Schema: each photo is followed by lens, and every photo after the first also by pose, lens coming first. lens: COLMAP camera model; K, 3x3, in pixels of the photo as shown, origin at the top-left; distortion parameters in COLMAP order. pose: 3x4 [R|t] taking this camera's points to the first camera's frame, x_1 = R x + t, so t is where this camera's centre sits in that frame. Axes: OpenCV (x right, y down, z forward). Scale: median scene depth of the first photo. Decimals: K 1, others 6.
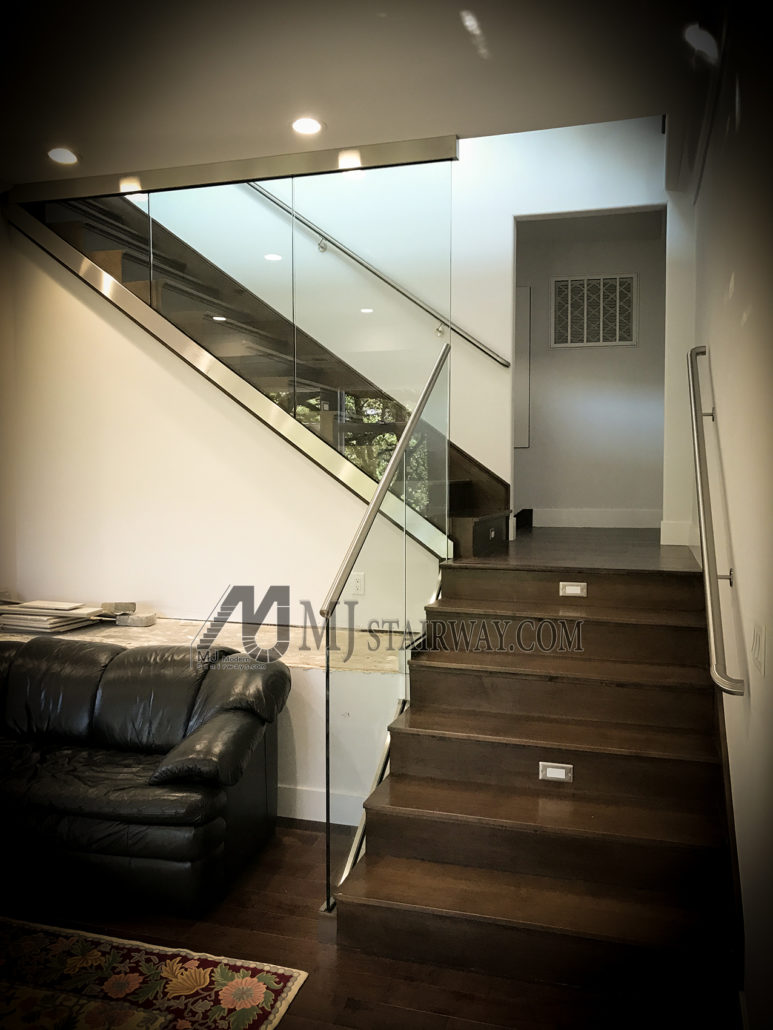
lens RADIAL K [[837.7, 0, 386.5], [0, 837.7, 515.0], [0, 0, 1]] dist [0.006079, 0.000271]
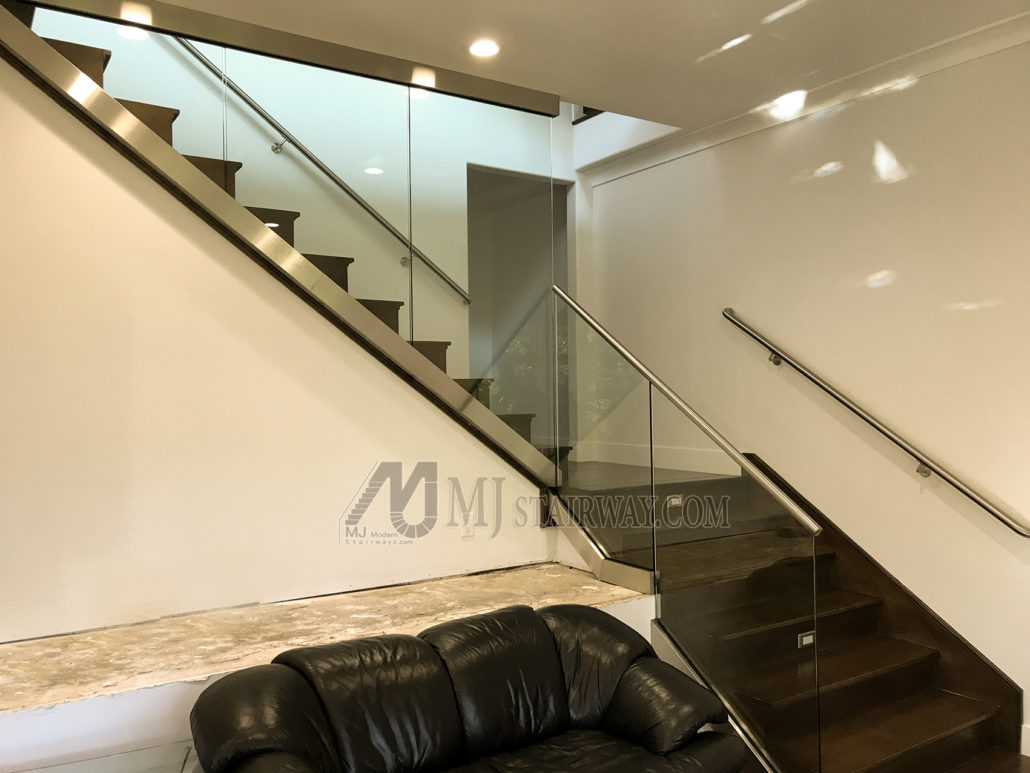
lens RADIAL K [[879.6, 0, 515.0], [0, 879.6, 386.5], [0, 0, 1]] dist [0.073942, 0.000192]
pose [[0.629731, -0.012225, 0.776717, -0.762030], [0.047111, 0.998637, -0.022478, -0.048872], [-0.775383, 0.050747, 0.629448, 0.307912]]
